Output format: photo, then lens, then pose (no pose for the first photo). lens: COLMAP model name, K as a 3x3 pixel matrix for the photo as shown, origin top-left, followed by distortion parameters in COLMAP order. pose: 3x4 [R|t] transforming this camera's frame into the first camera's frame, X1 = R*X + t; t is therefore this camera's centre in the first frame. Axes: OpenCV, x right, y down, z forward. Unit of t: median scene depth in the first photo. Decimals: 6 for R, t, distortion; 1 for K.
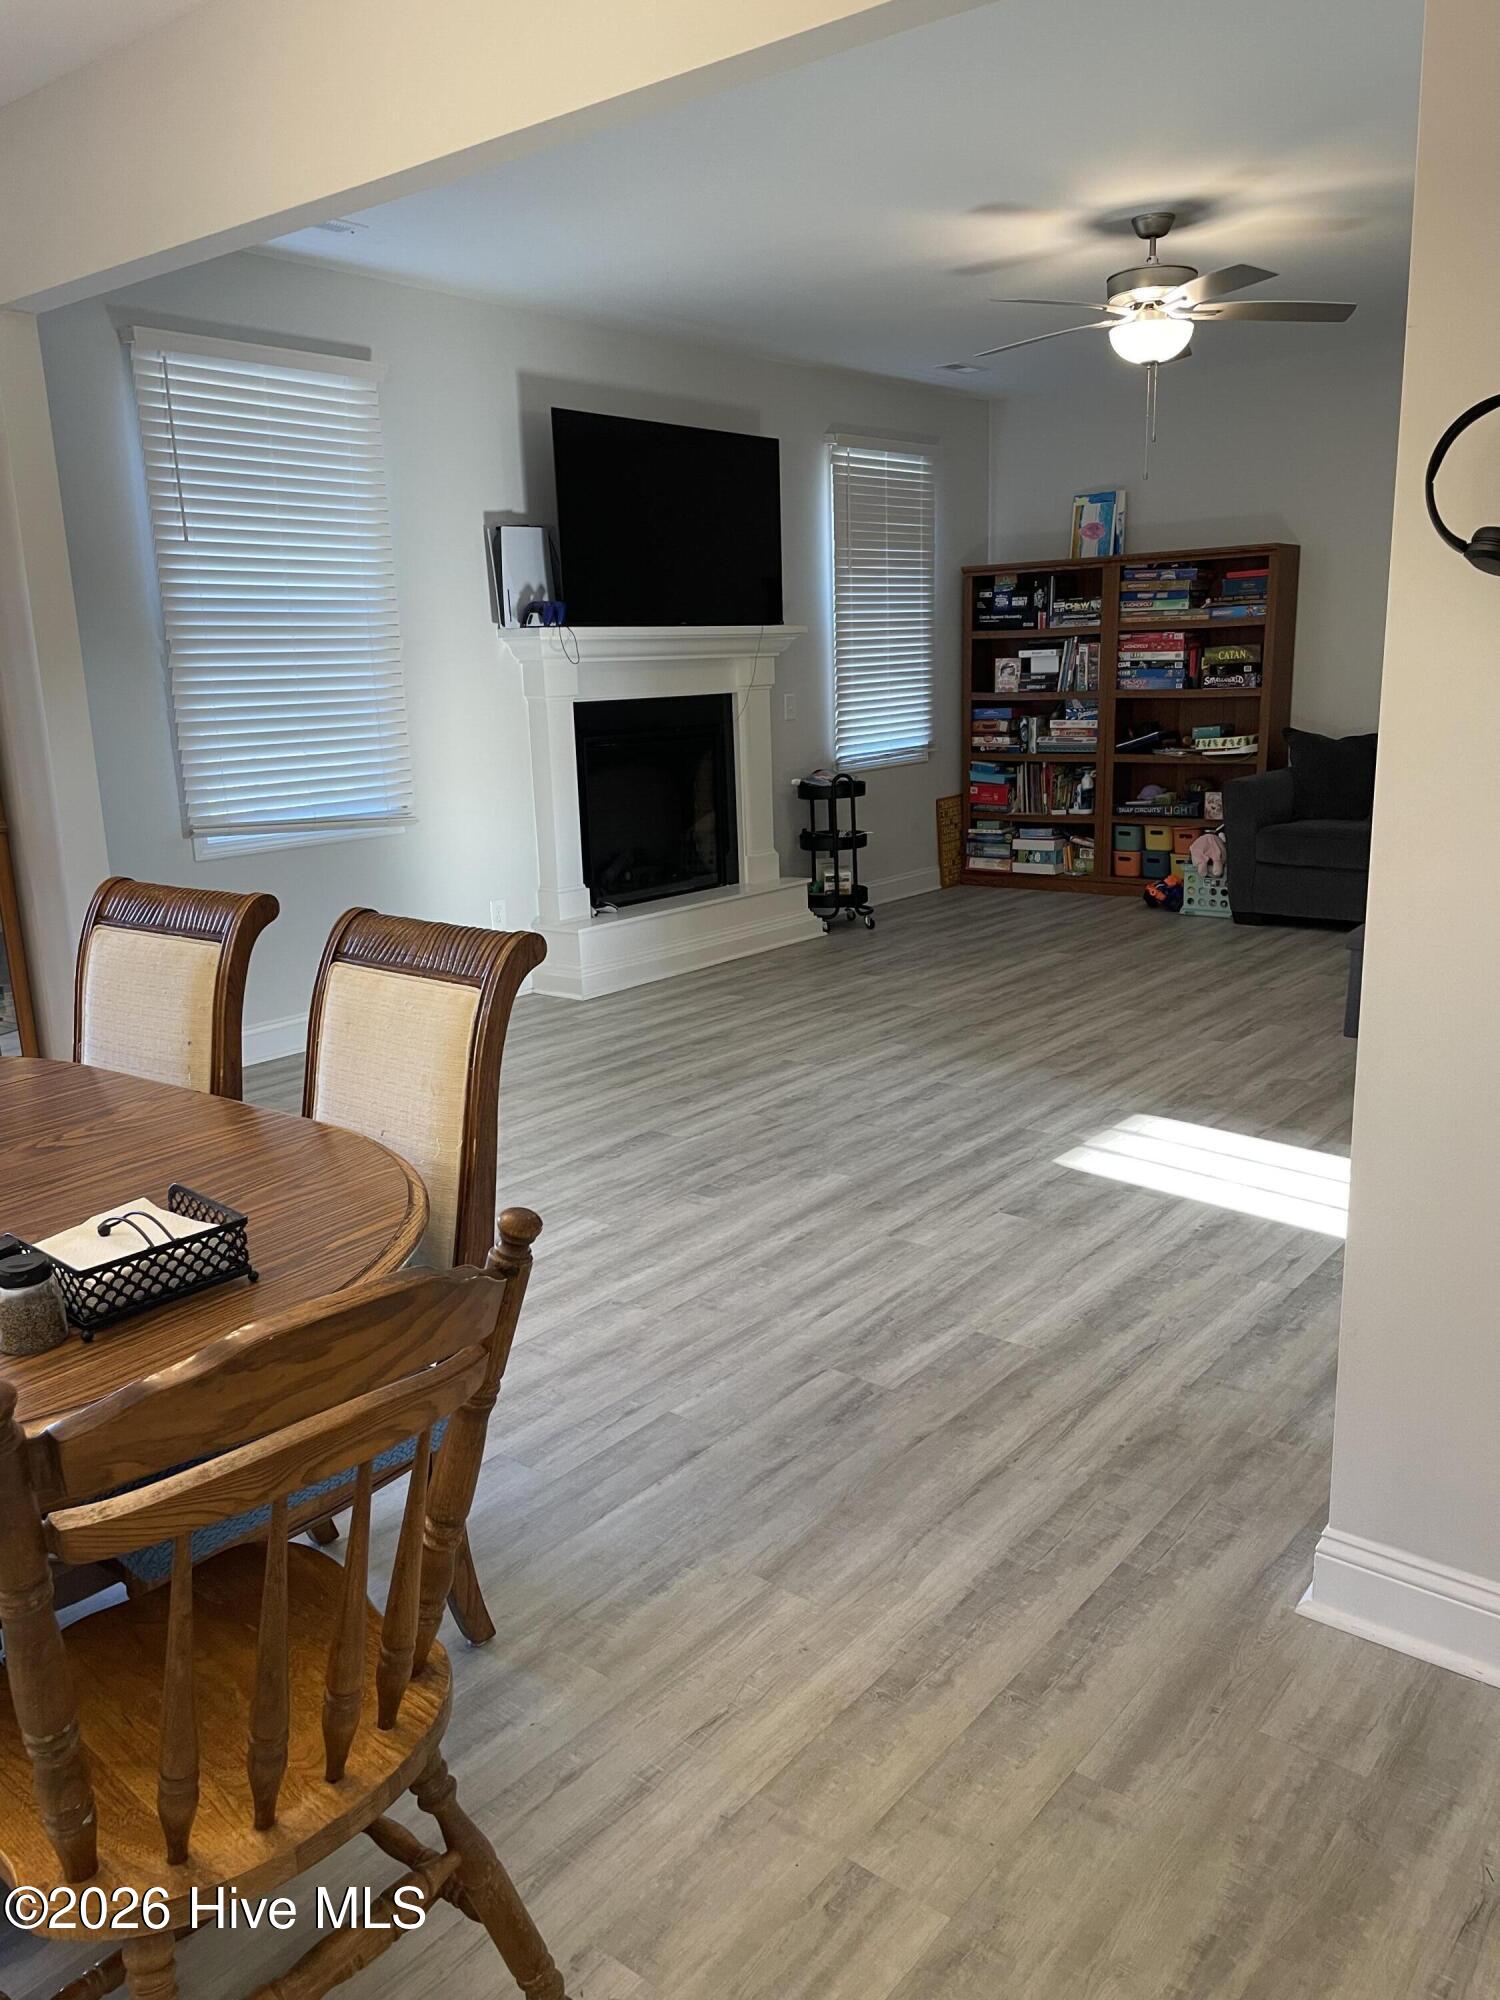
lens RADIAL K [[1501.1, 0, 746.7], [0, 1501.1, 1001.4], [0, 0, 1]] dist [0.011465, 0.000889]
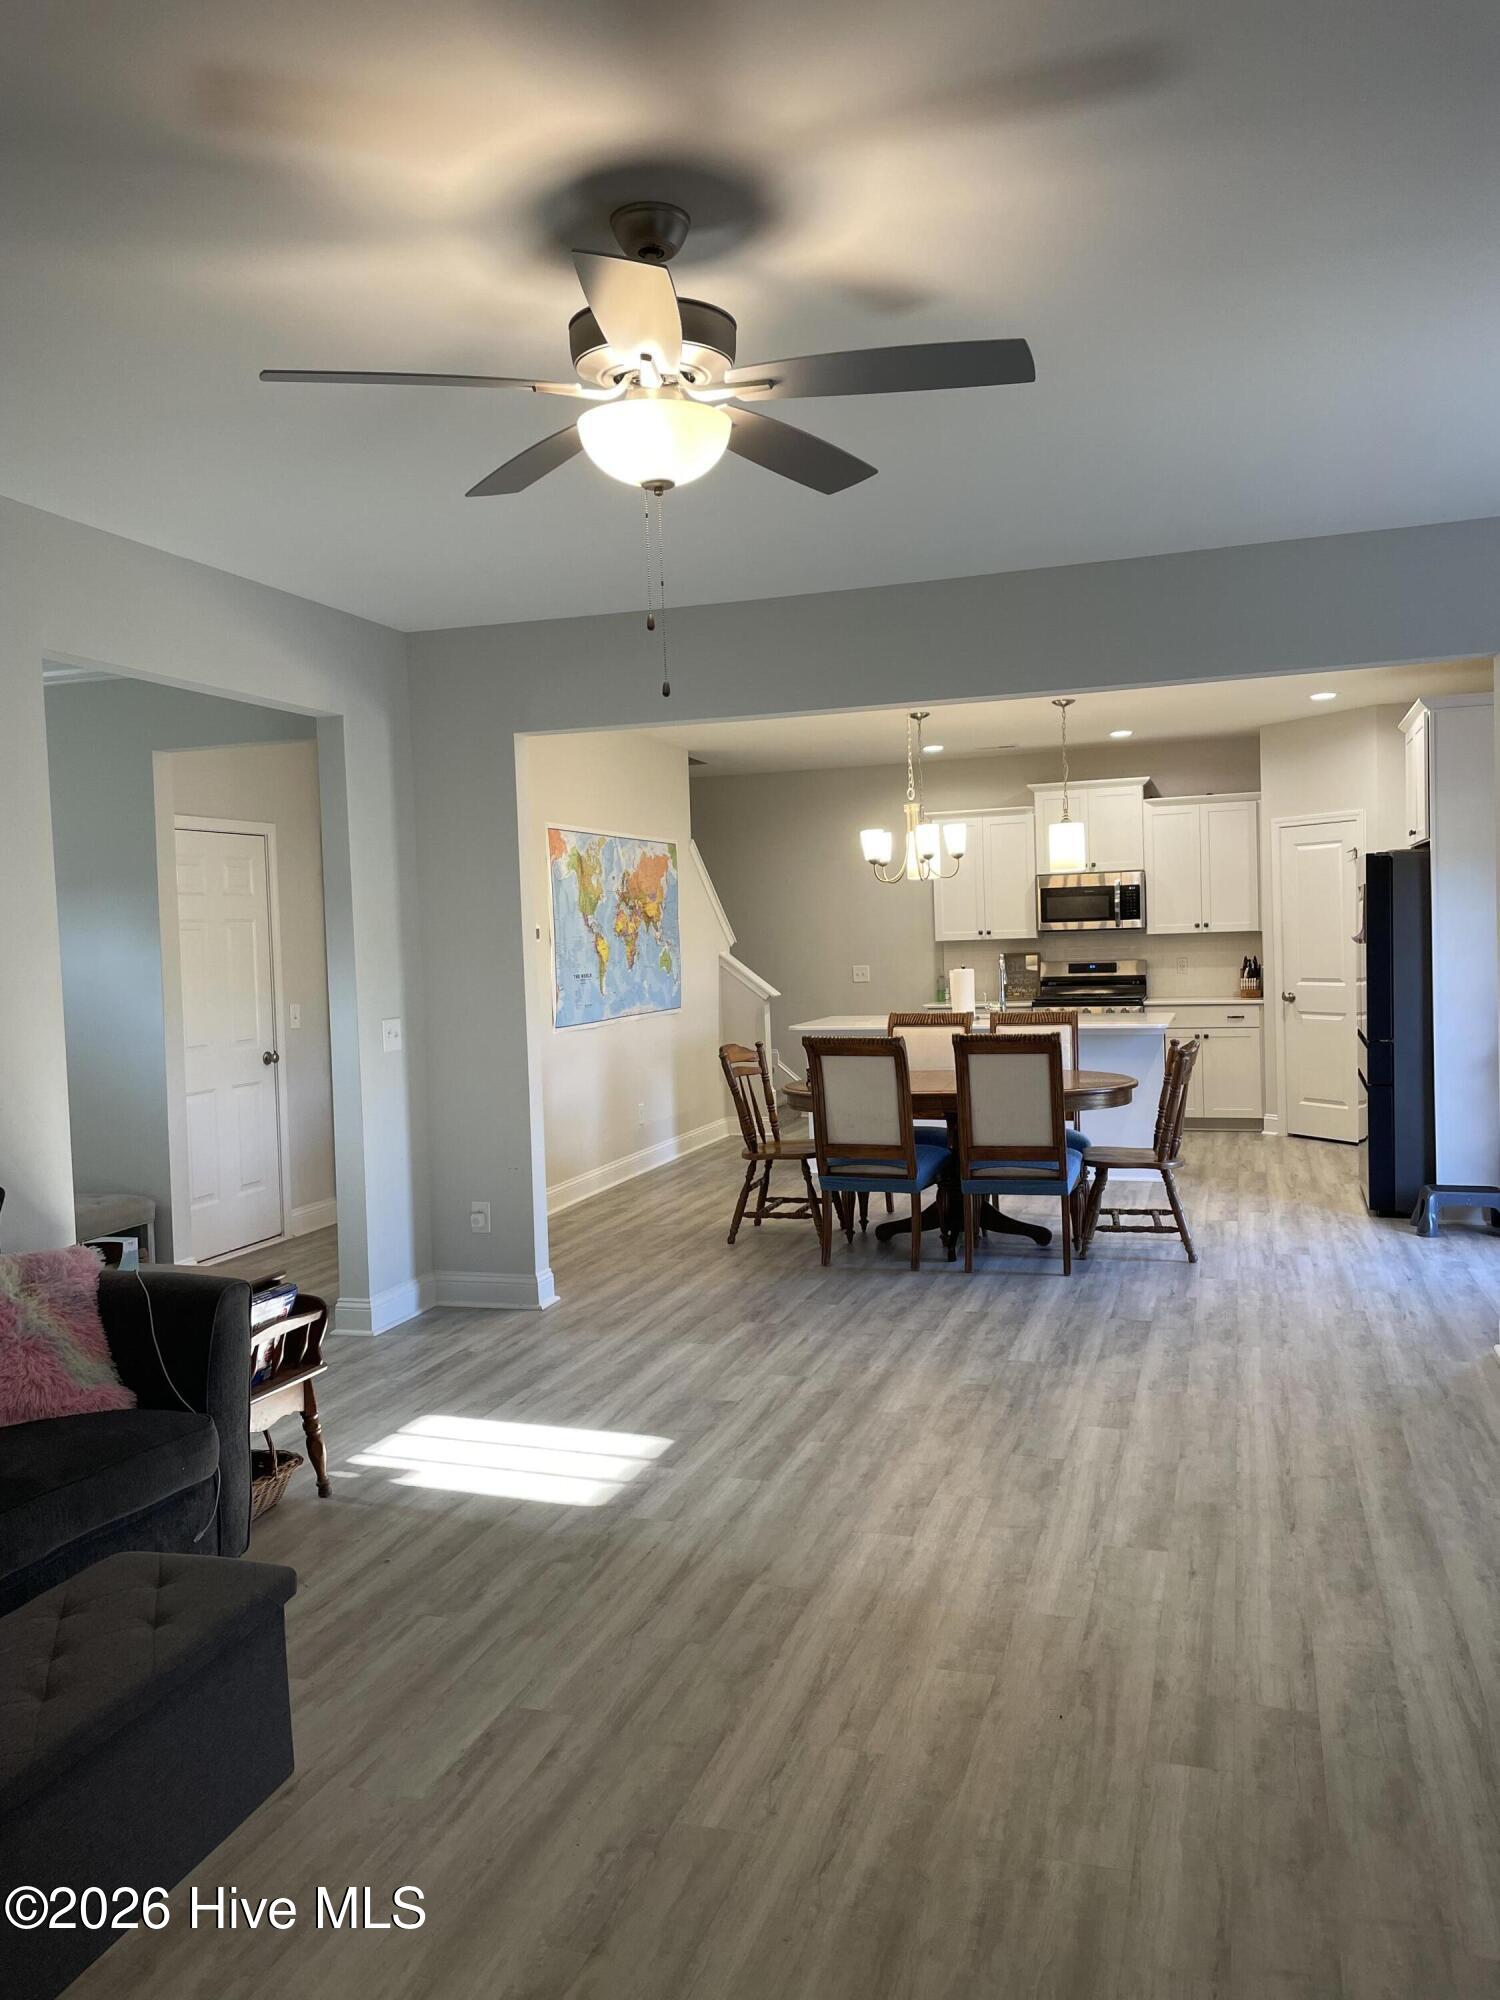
lens RADIAL K [[1501.1, 0, 747.9], [0, 1501.1, 998.5], [0, 0, 1]] dist [0.011465, 0.000889]
pose [[-0.928932, 0.089780, -0.359202, 0.510996], [-0.011988, 0.962354, 0.271534, -0.462621], [0.370057, 0.256542, -0.892885, 1.789452]]
